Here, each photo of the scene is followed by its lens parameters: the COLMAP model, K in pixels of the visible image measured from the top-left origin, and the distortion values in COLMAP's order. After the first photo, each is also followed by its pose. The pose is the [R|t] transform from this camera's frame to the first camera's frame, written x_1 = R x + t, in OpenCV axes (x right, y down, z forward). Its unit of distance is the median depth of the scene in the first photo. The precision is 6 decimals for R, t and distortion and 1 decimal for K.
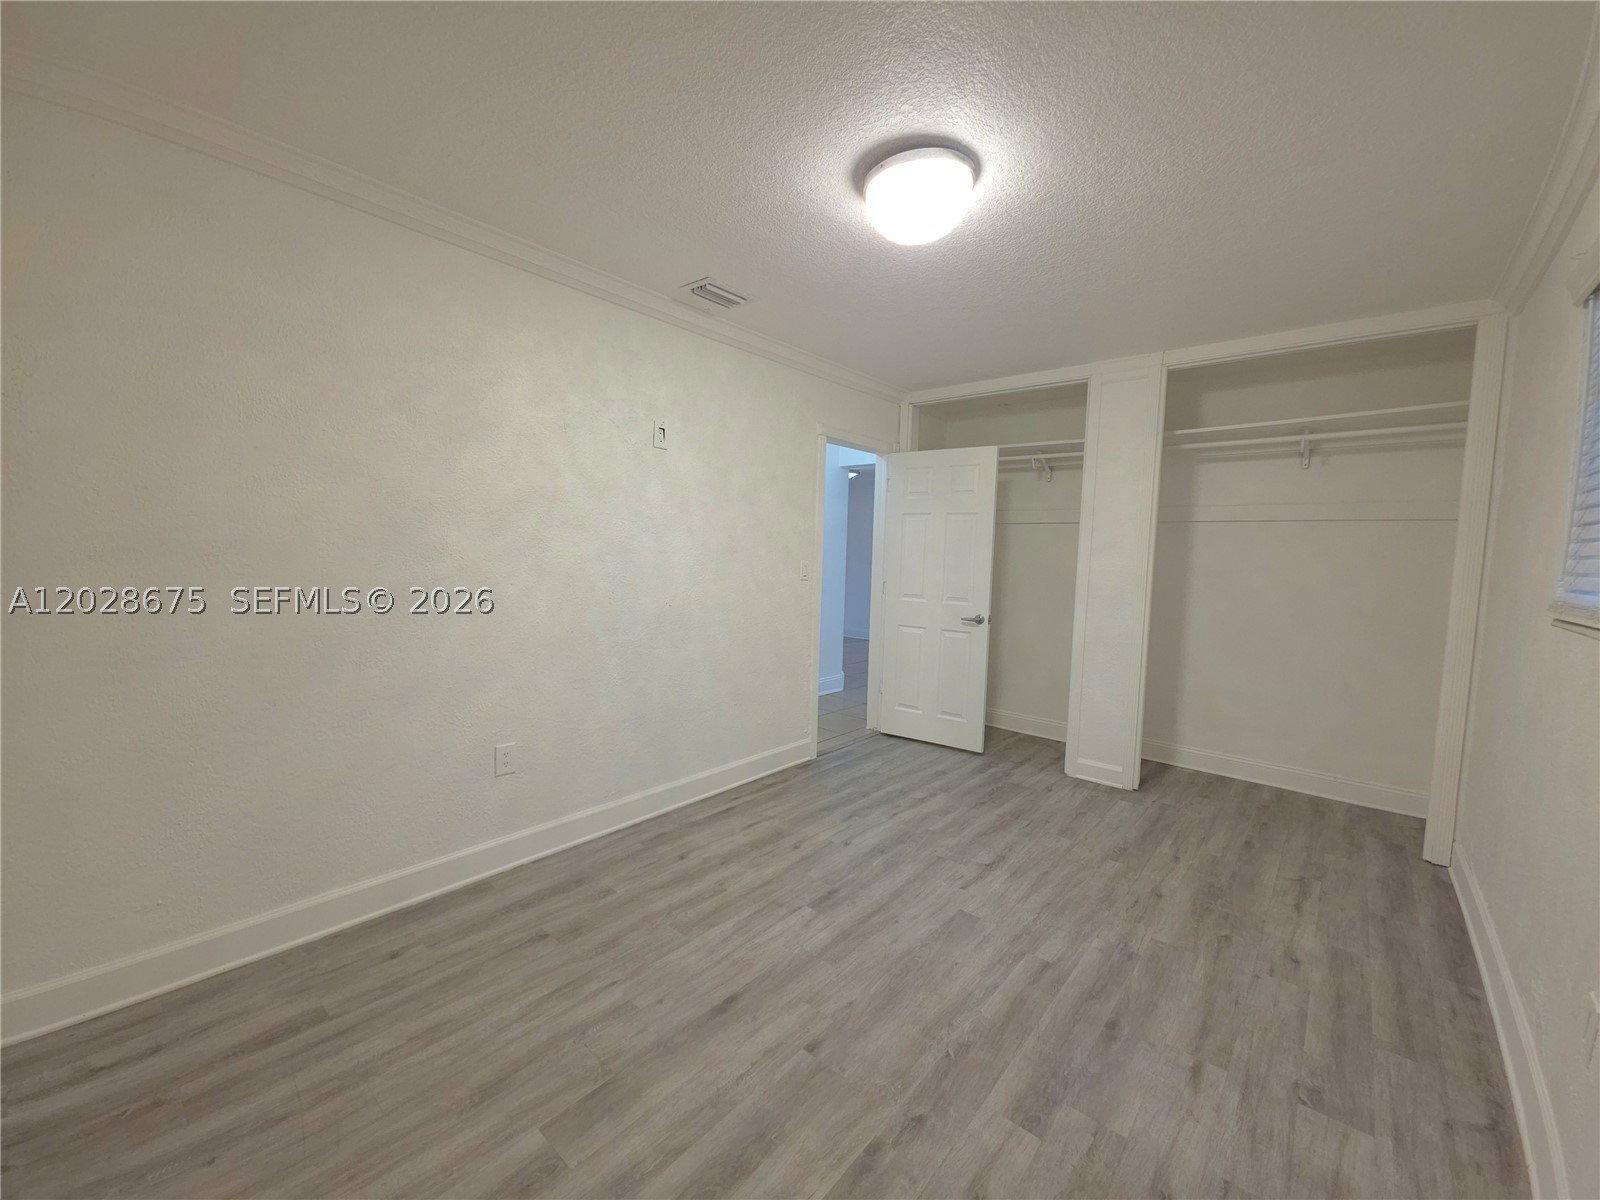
lens RADIAL K [[633.6, 0, 806.1], [0, 633.6, 601.0], [0, 0, 1]] dist [0.016851, -0.008491]
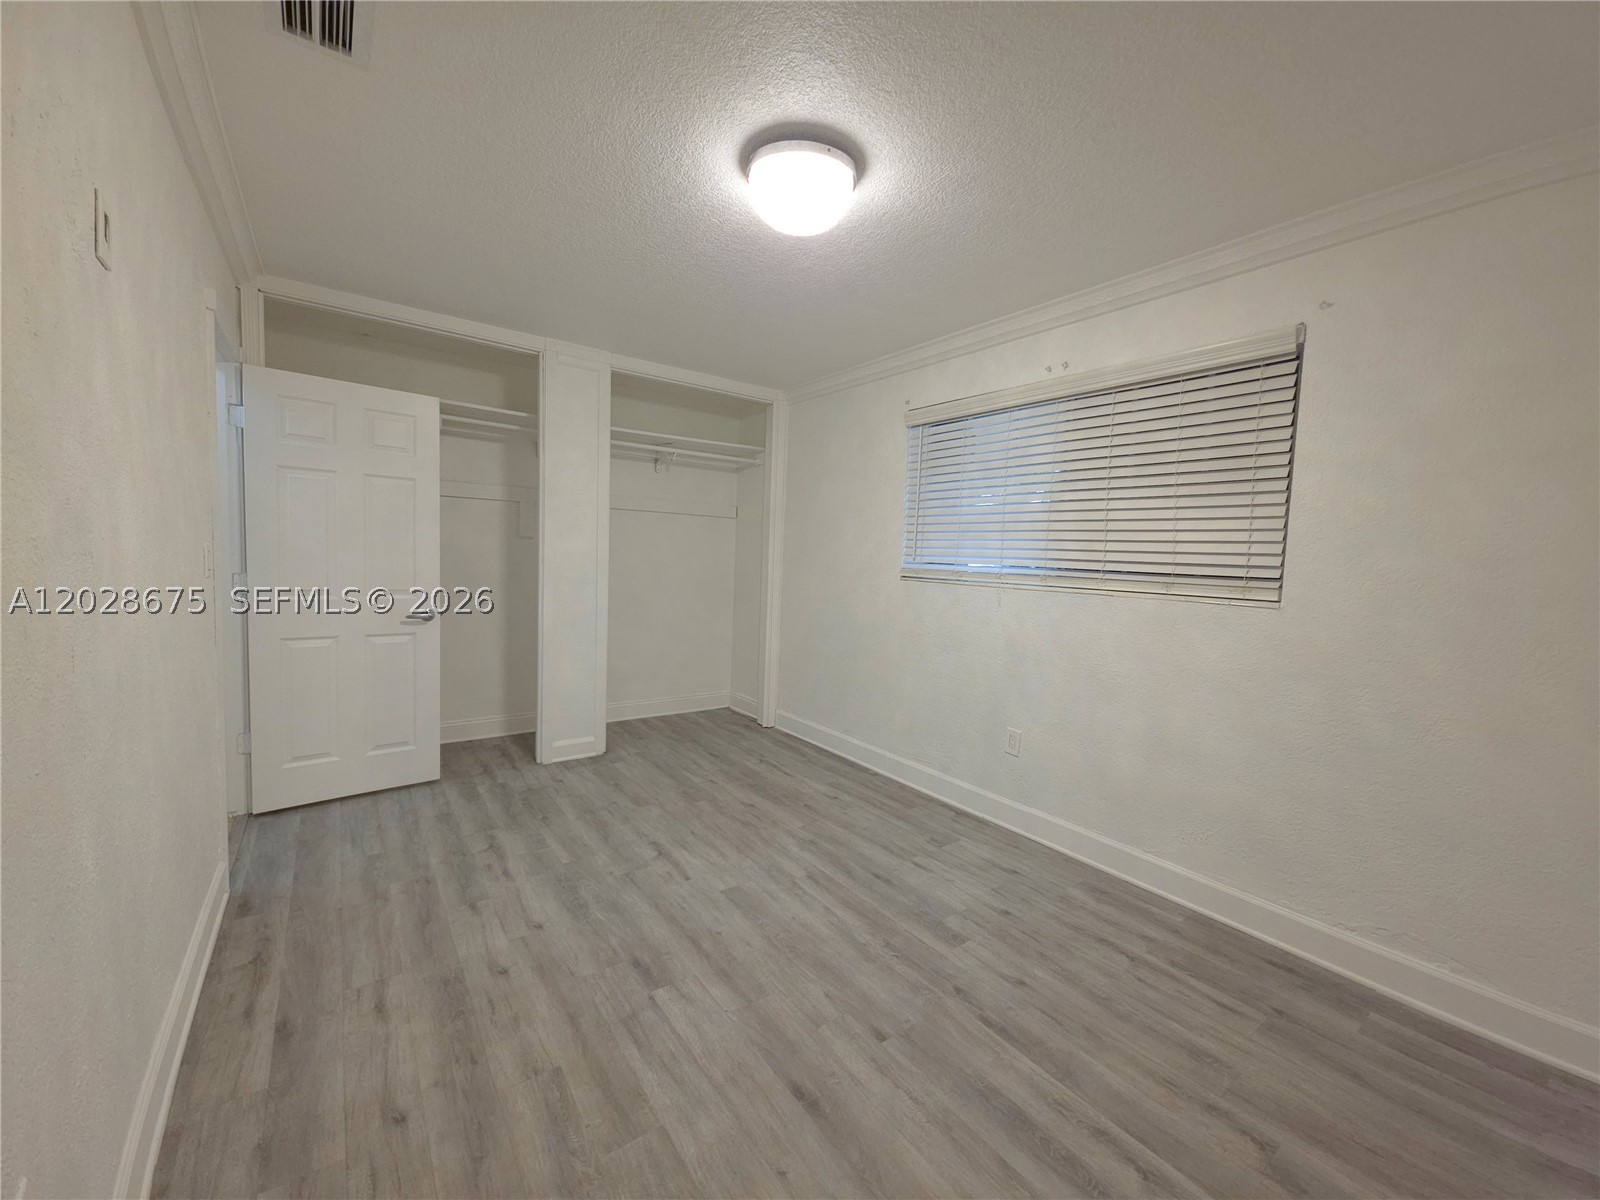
lens RADIAL K [[633.6, 0, 806.1], [0, 633.6, 601.0], [0, 0, 1]] dist [0.016851, -0.008491]
pose [[0.227730, -0.090788, 0.969483, -0.615756], [0.044374, 0.995577, 0.082808, -0.053018], [-0.972713, 0.024162, 0.230752, 0.564414]]
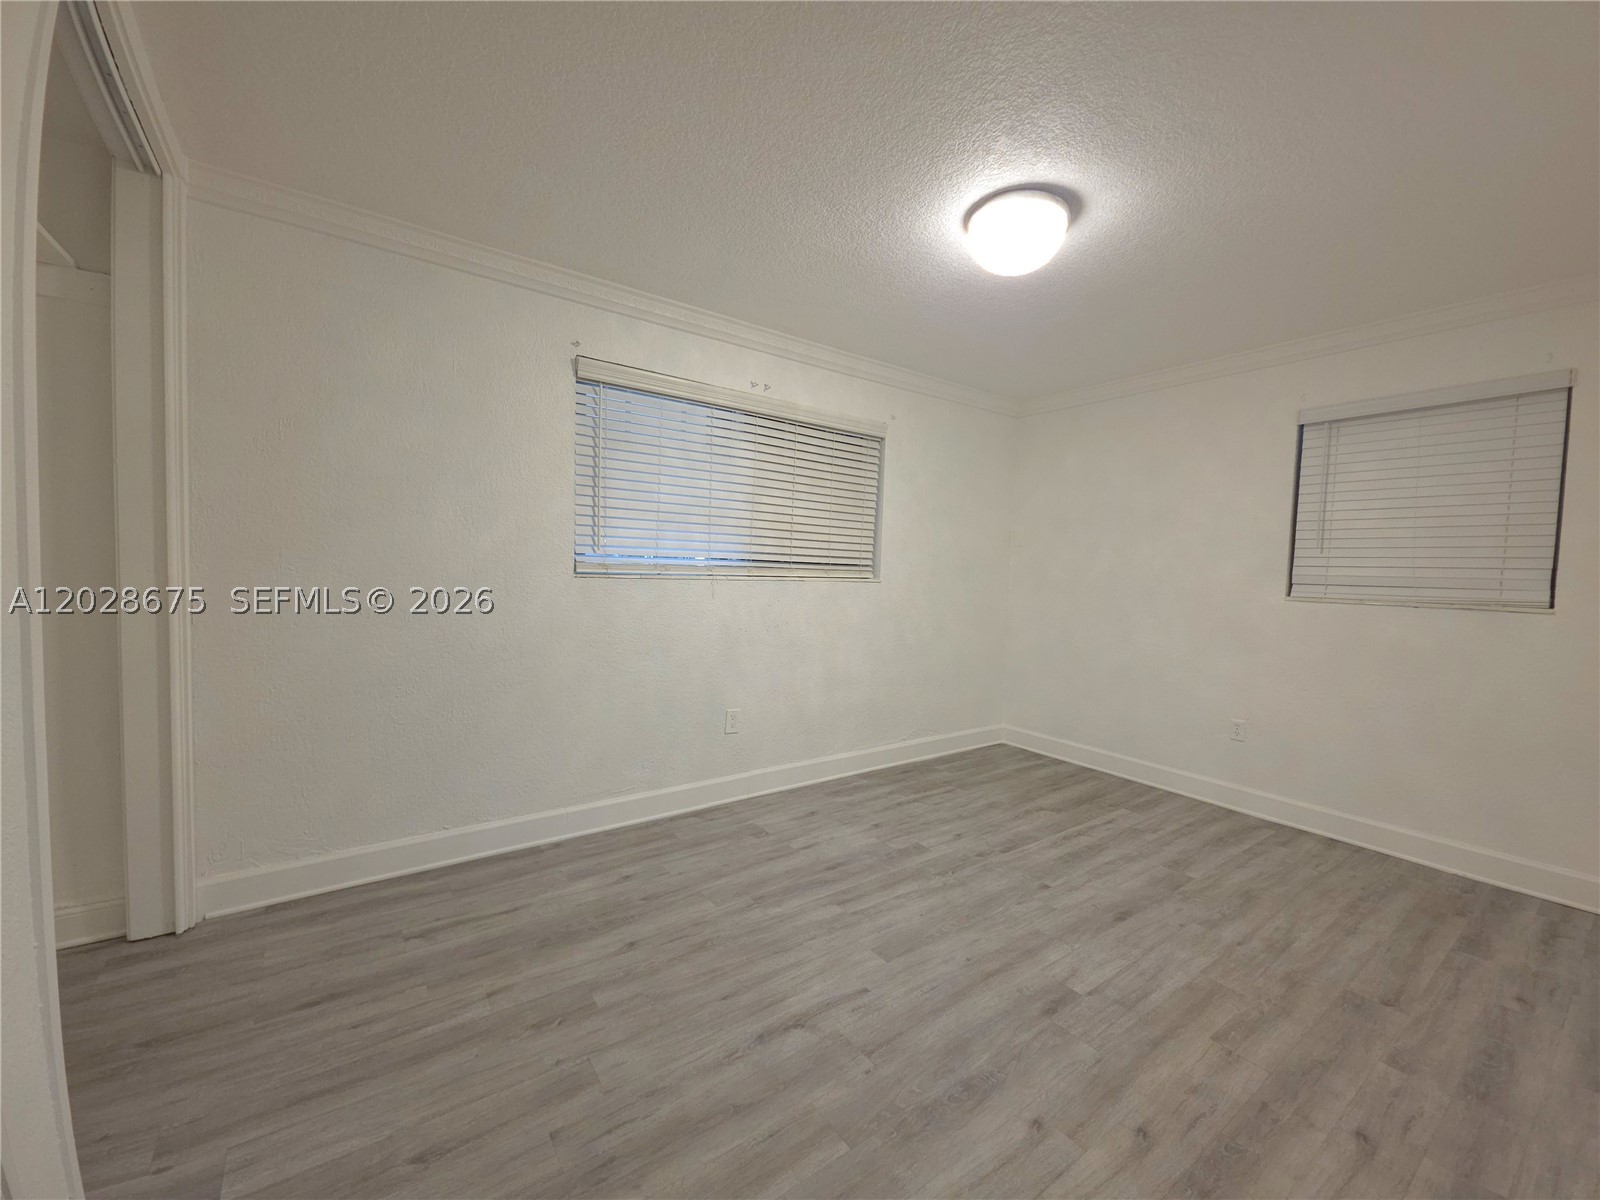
lens RADIAL K [[633.6, 0, 806.1], [0, 633.6, 601.0], [0, 0, 1]] dist [0.016851, -0.008491]
pose [[-0.971289, -0.070632, 0.227175, 0.172433], [-0.040717, 0.990175, 0.133773, -0.093767], [-0.234392, 0.120682, -0.964622, 1.632425]]
